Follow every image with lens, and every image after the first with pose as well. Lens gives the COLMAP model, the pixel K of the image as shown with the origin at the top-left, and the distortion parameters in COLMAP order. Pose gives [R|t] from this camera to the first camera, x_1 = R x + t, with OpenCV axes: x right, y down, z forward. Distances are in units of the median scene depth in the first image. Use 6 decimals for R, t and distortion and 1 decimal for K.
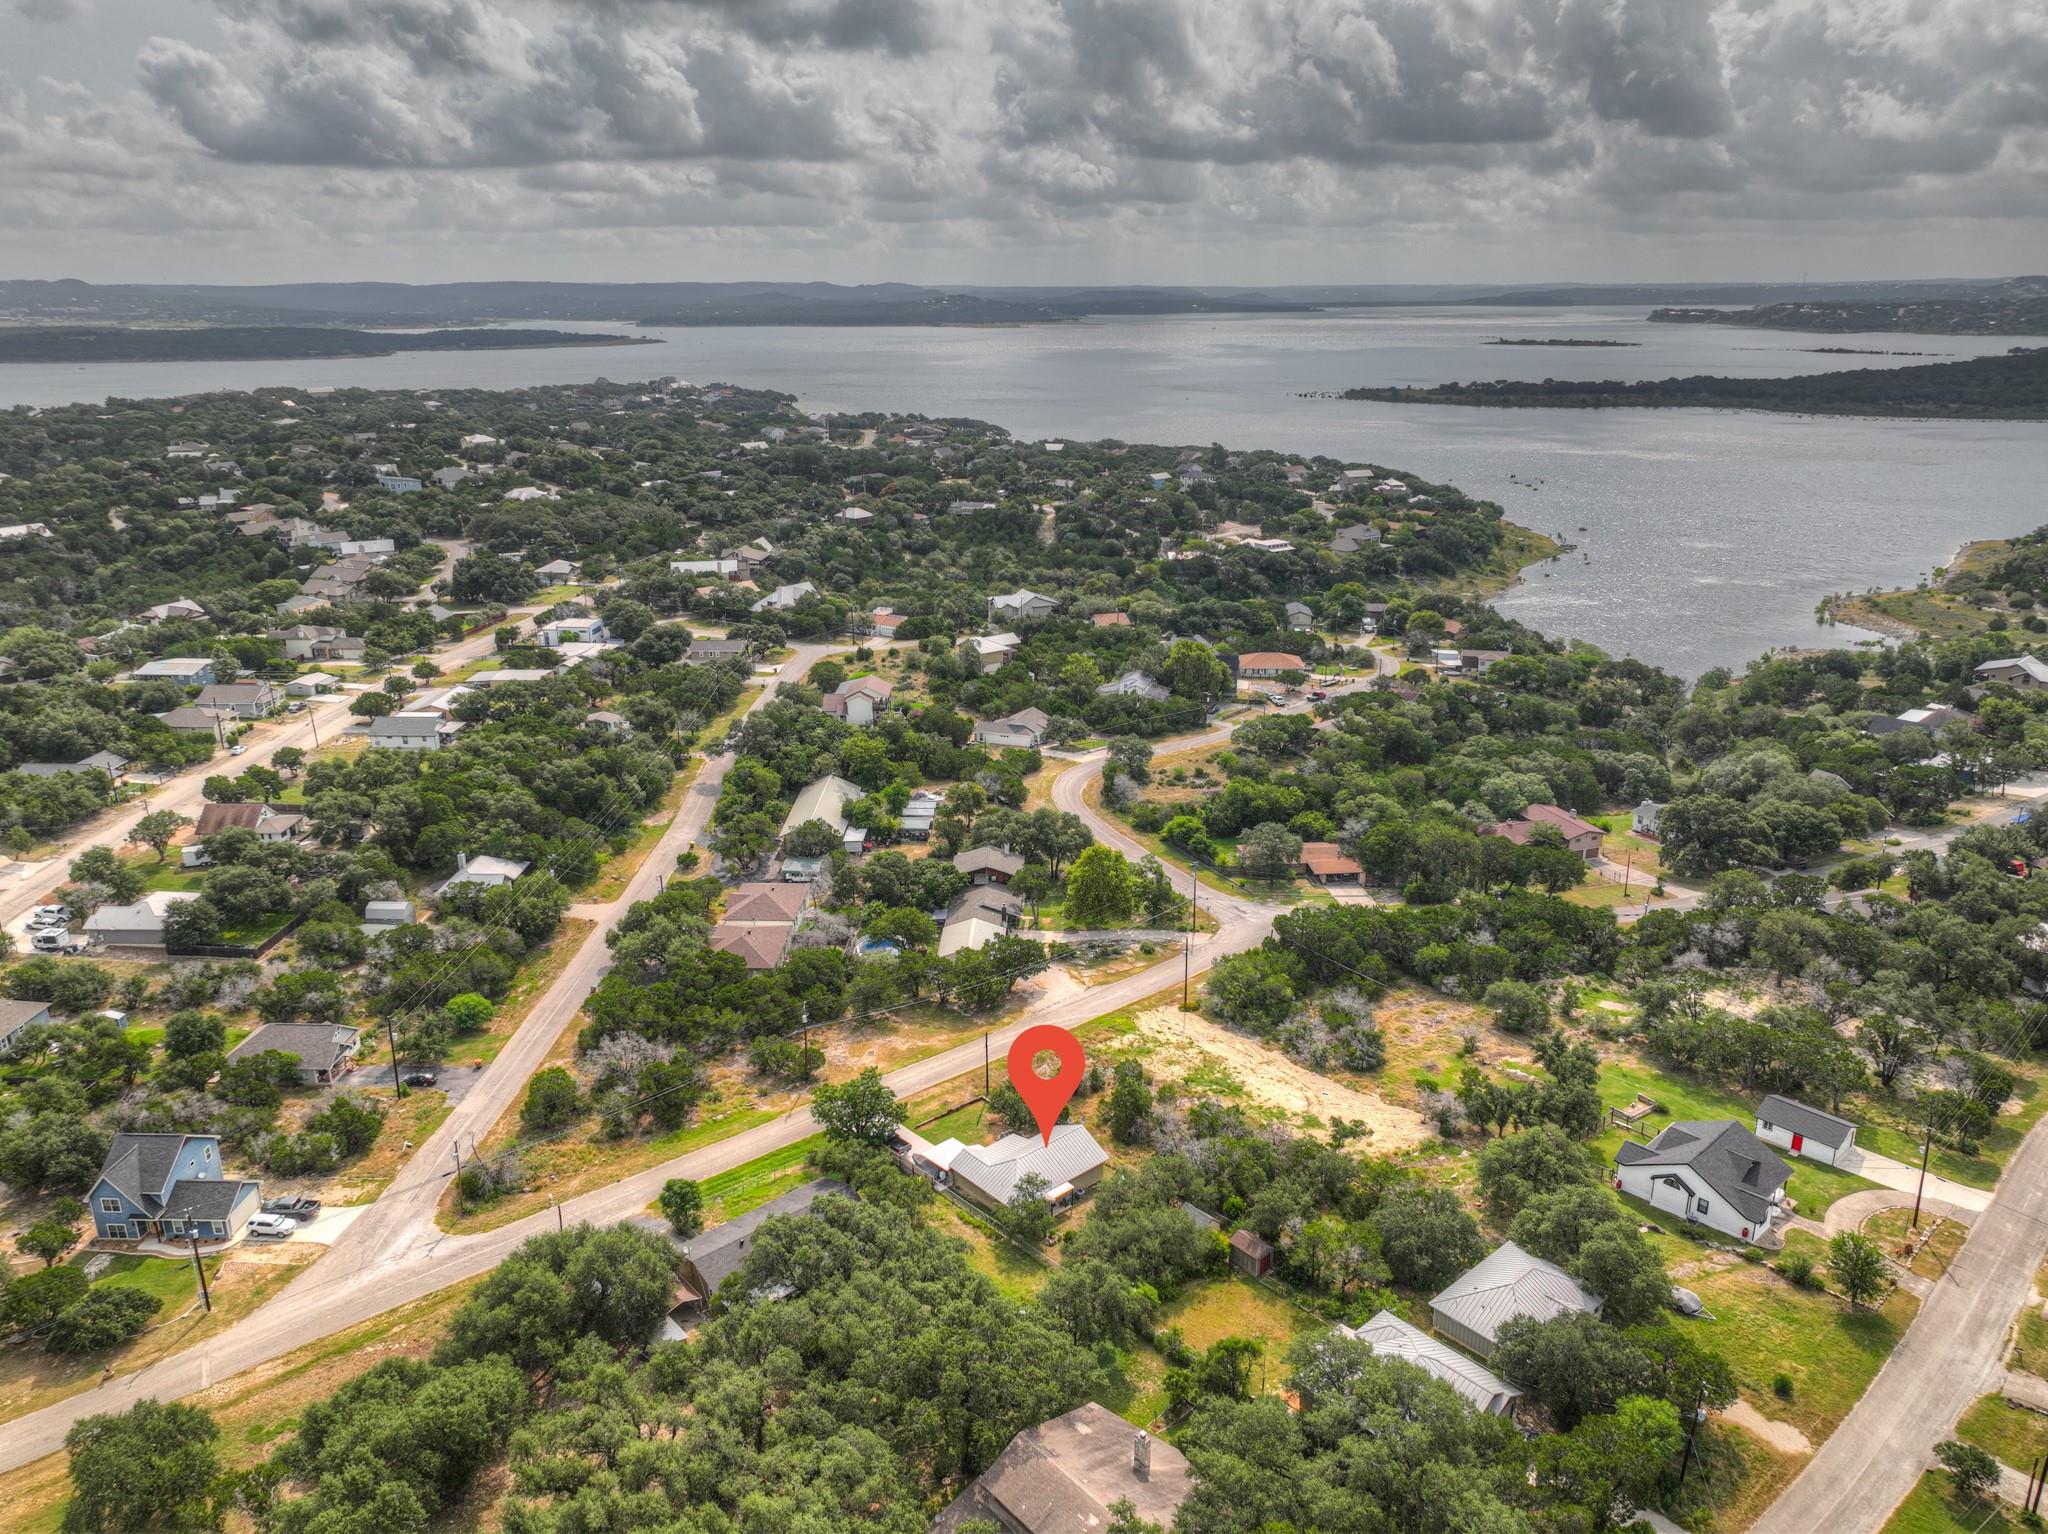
lens RADIAL K [[1435.1, 0, 1024.0], [0, 1435.1, 767.0], [0, 0, 1]] dist [-0.000791, 0.015072]
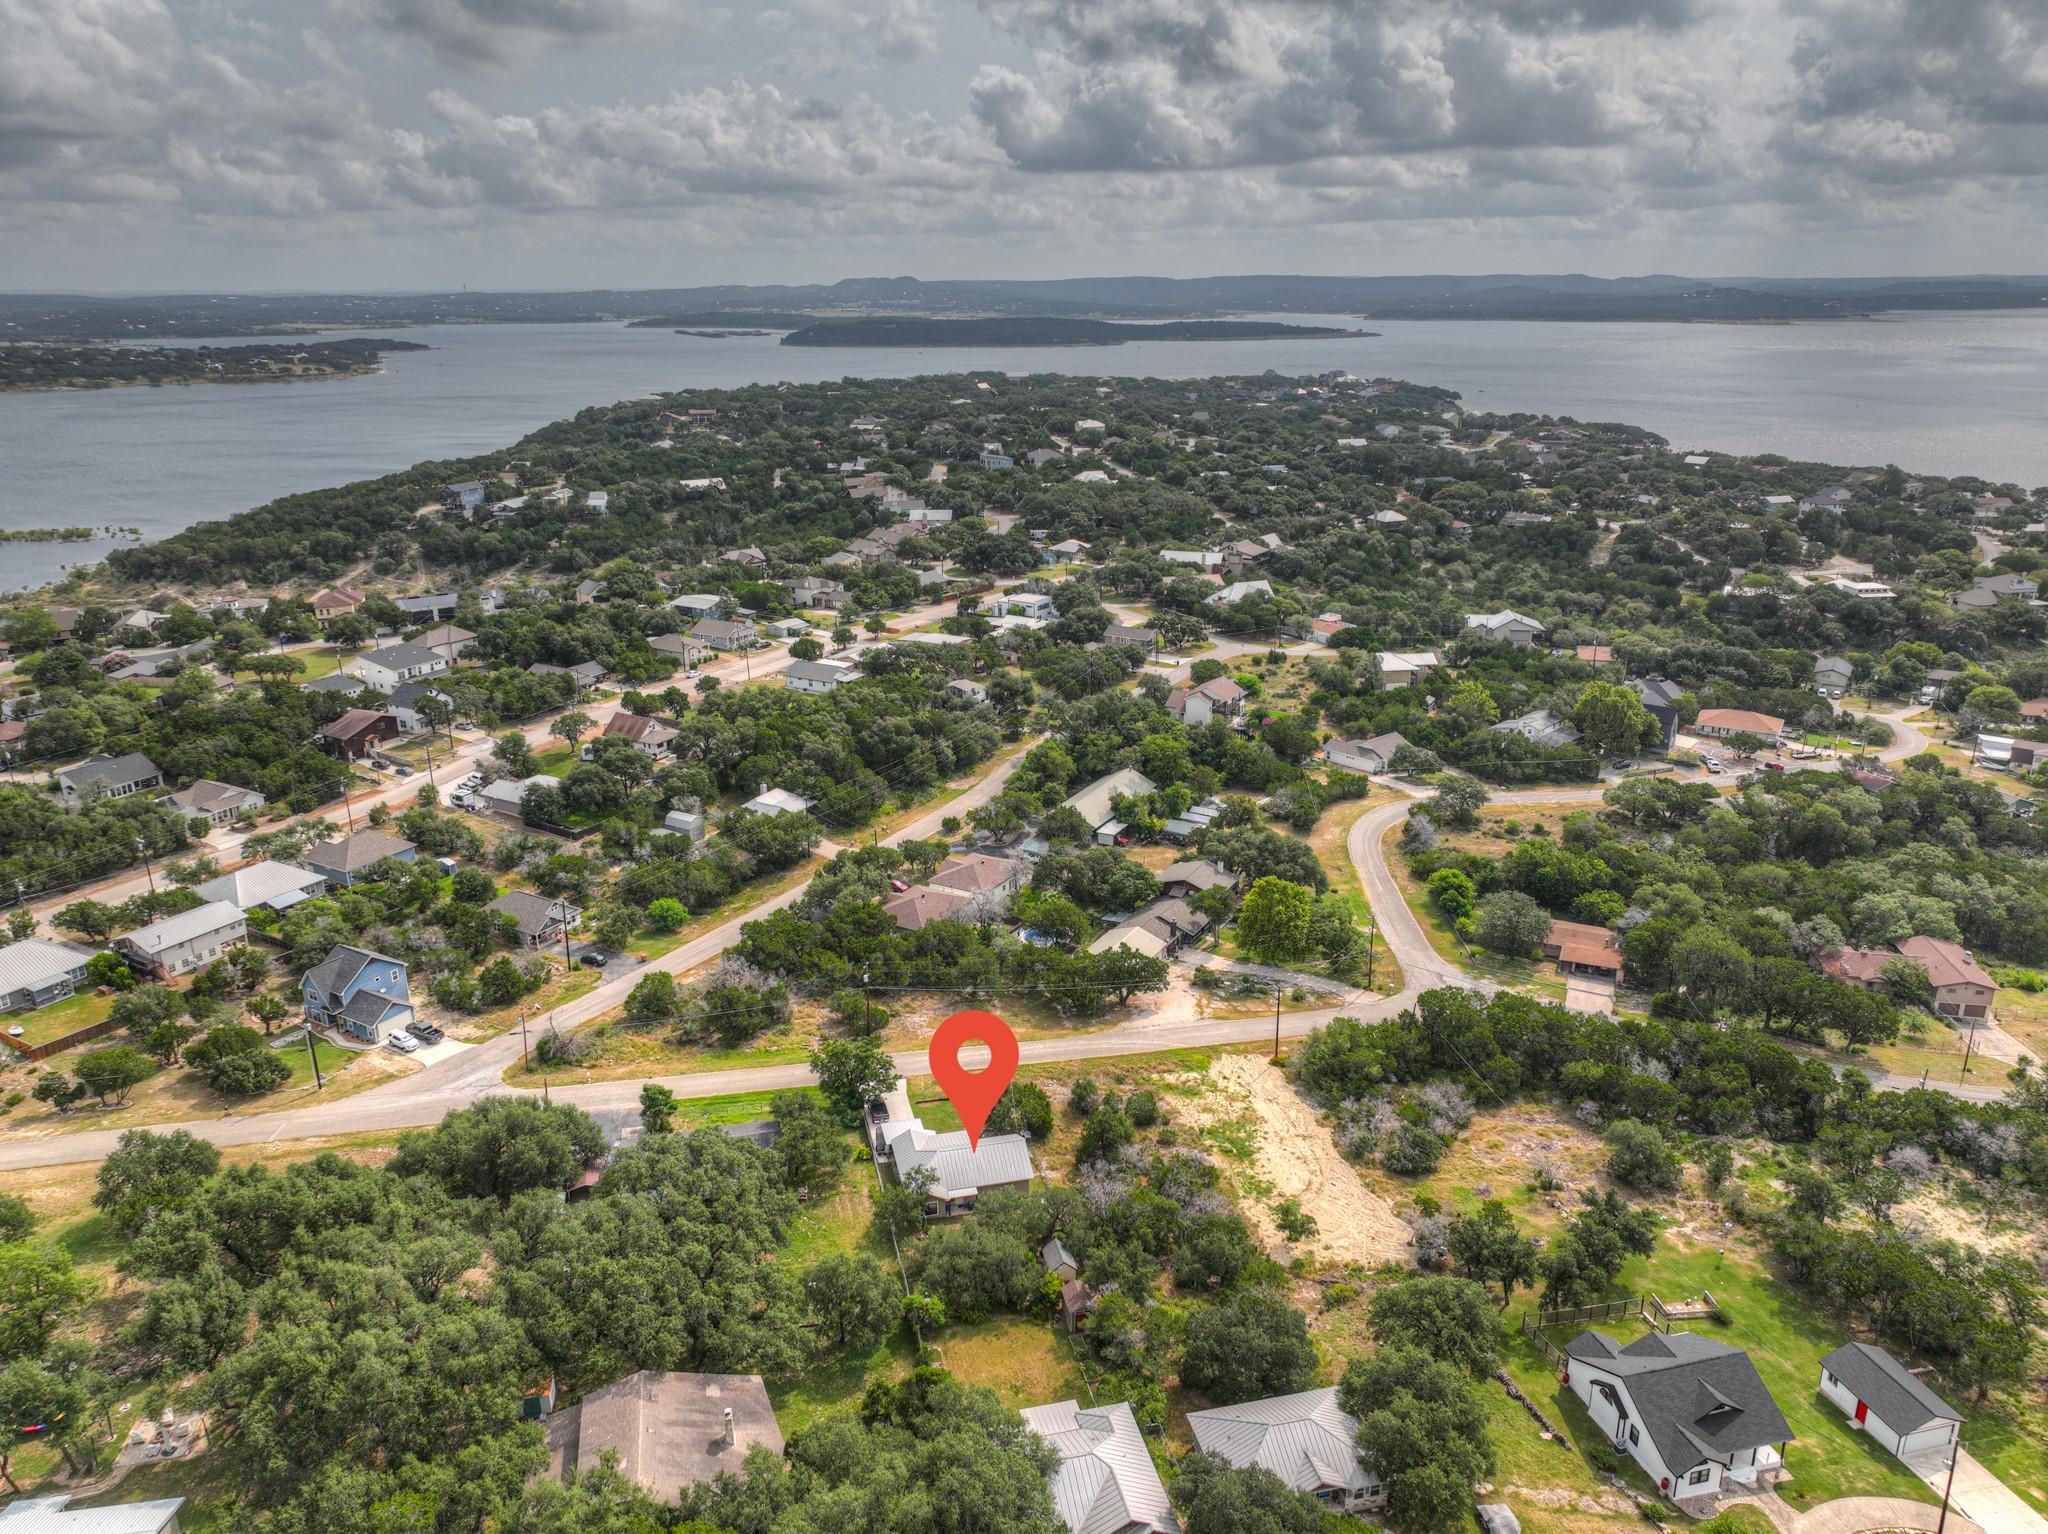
lens RADIAL K [[1435.1, 0, 1024.0], [0, 1435.1, 767.0], [0, 0, 1]] dist [-0.000791, 0.015072]
pose [[0.882517, 0.149352, -0.445934, 0.182016], [-0.147434, 0.988294, 0.039224, -0.017272], [0.446572, 0.031130, 0.894206, 0.044756]]
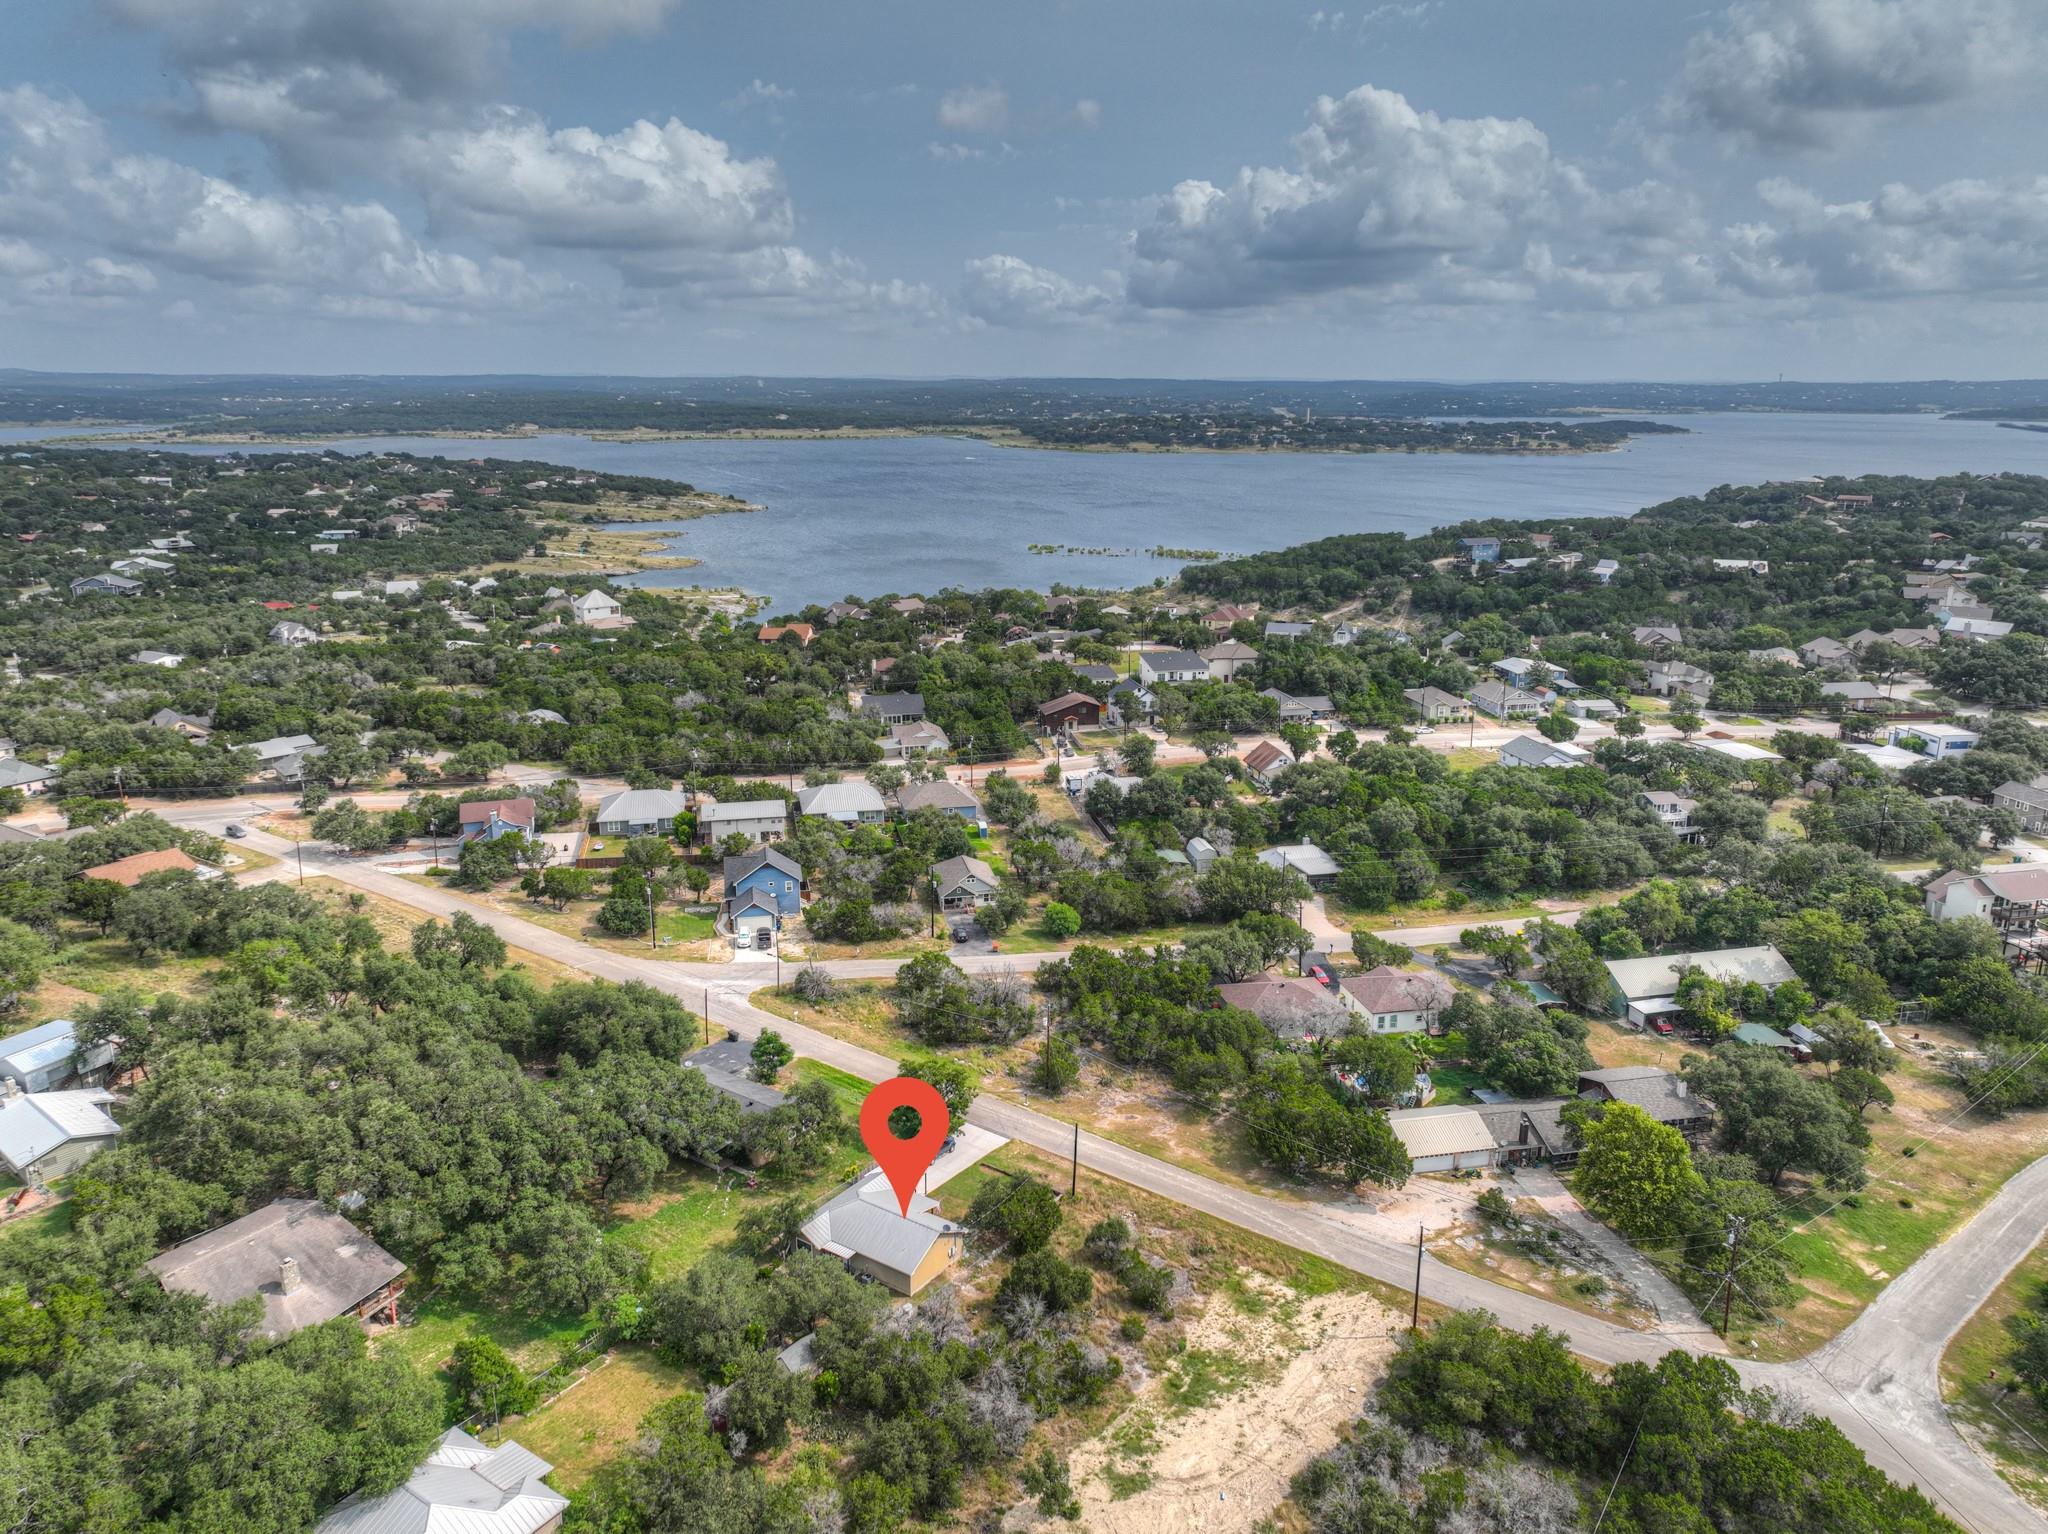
lens RADIAL K [[1455.3, 0, 1024.6], [0, 1455.3, 679.9], [0, 0, 1]] dist [0.010557, 0.009829]
pose [[0.245439, 0.203295, -0.947856, 0.319382], [-0.312444, 0.942176, 0.121173, -0.066682], [0.917681, 0.266412, 0.294765, 0.294047]]
